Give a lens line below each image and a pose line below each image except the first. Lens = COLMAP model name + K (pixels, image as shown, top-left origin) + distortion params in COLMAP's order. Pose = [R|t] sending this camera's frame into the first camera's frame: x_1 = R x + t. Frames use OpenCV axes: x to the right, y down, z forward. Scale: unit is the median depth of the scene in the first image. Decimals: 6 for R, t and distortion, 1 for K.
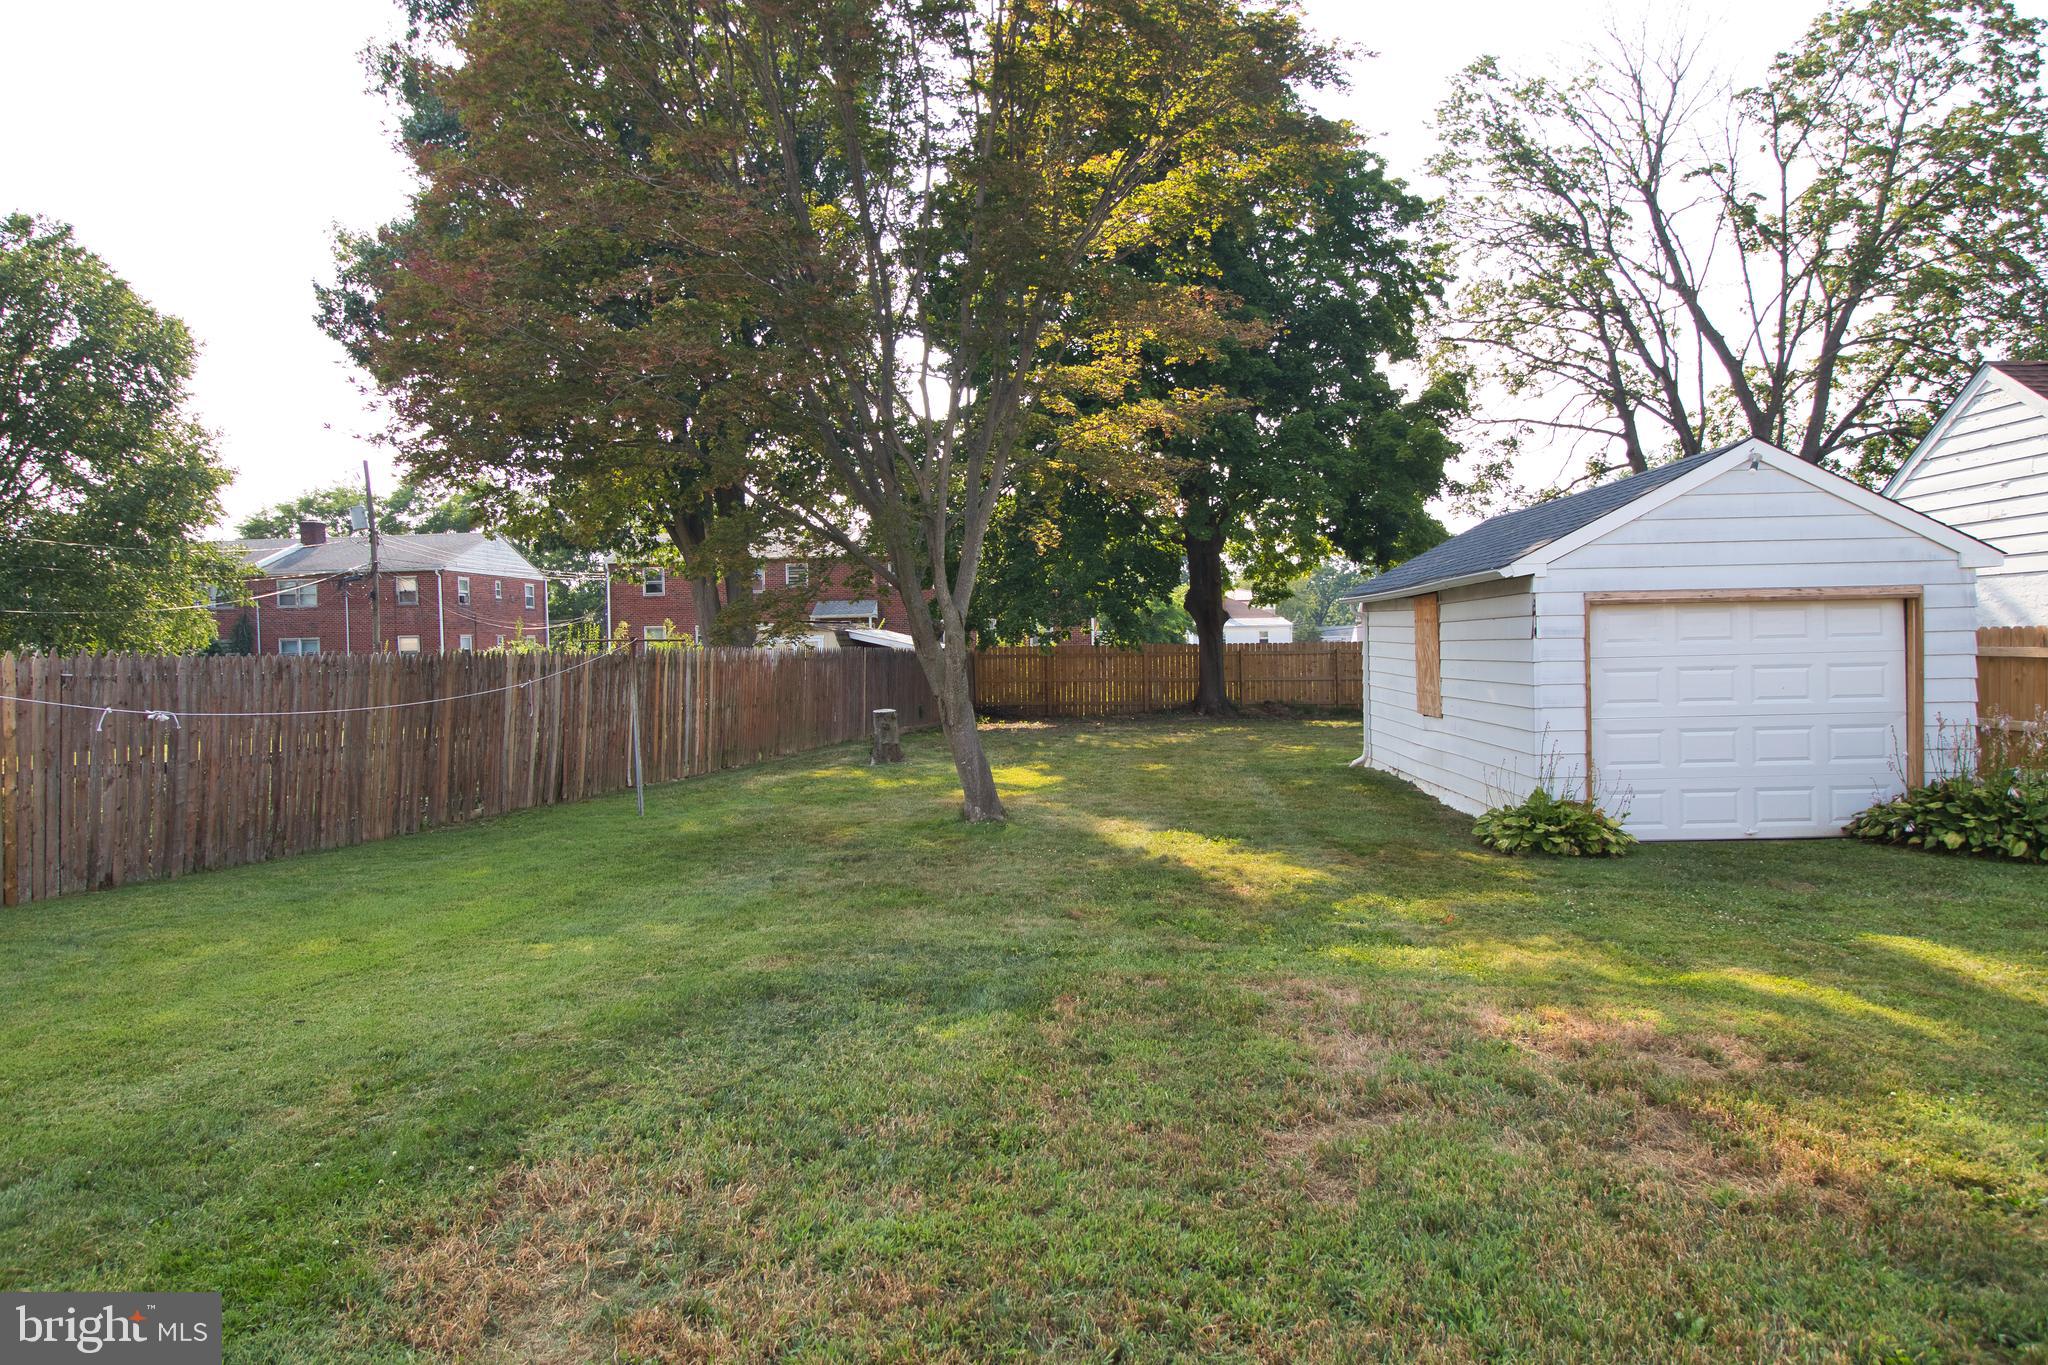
lens RADIAL K [[1188.1, 0, 1022.6], [0, 1188.1, 676.7], [0, 0, 1]] dist [-0.000541, -0.001185]
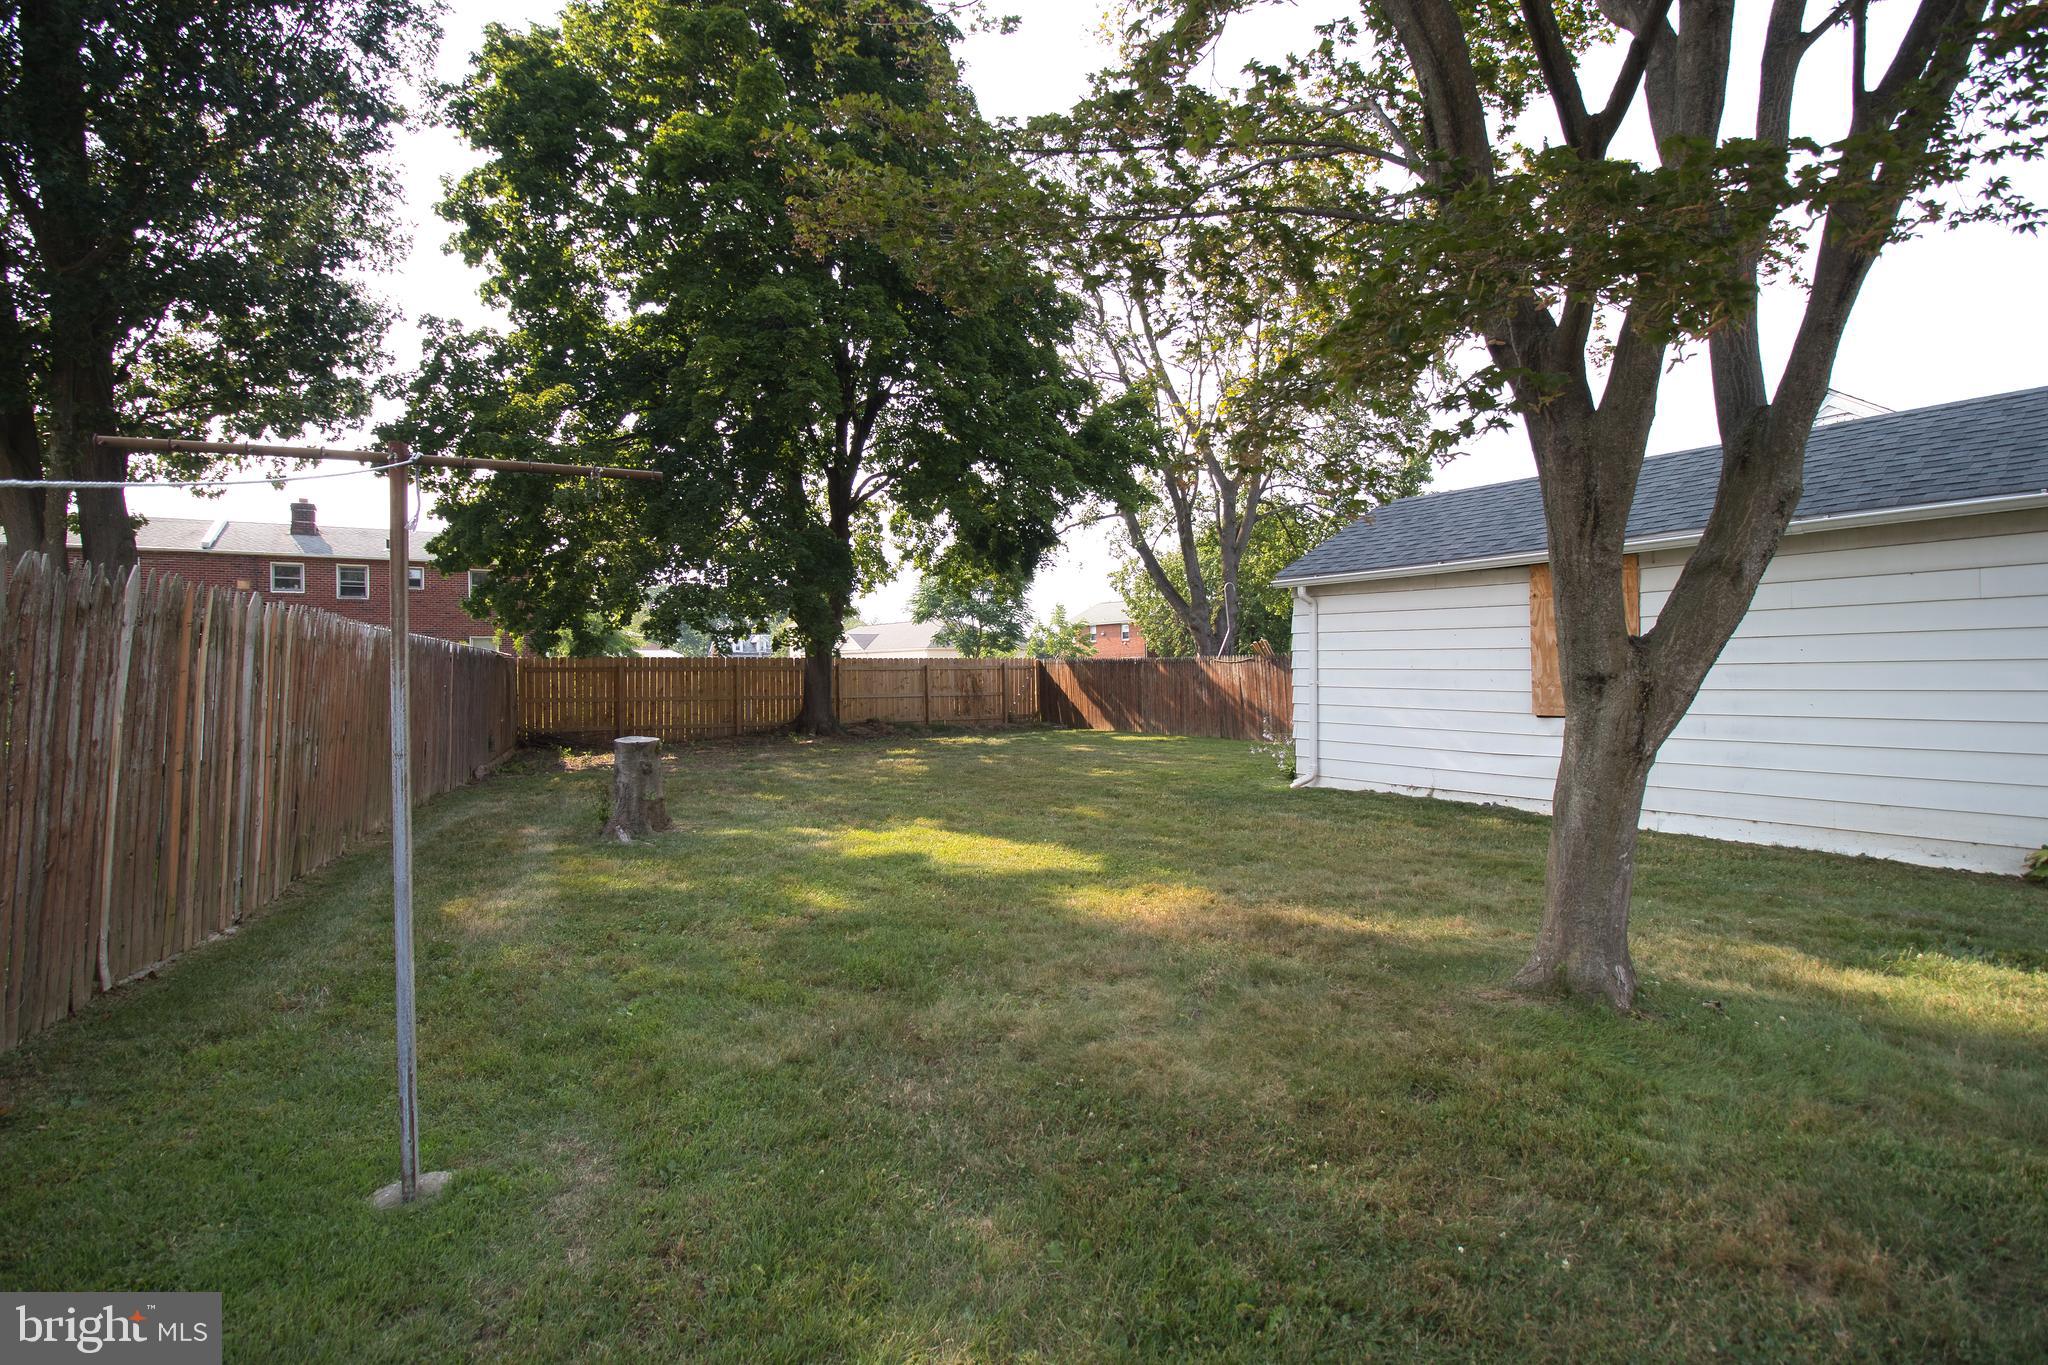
lens RADIAL K [[948.1, 0, 1025.1], [0, 948.1, 686.4], [0, 0, 1]] dist [-0.016461, -0.000747]
pose [[0.812878, -0.001282, 0.582432, -0.248983], [0.012055, 0.999820, -0.014623, 0.013865], [-0.582309, 0.018908, 0.812748, 0.588341]]
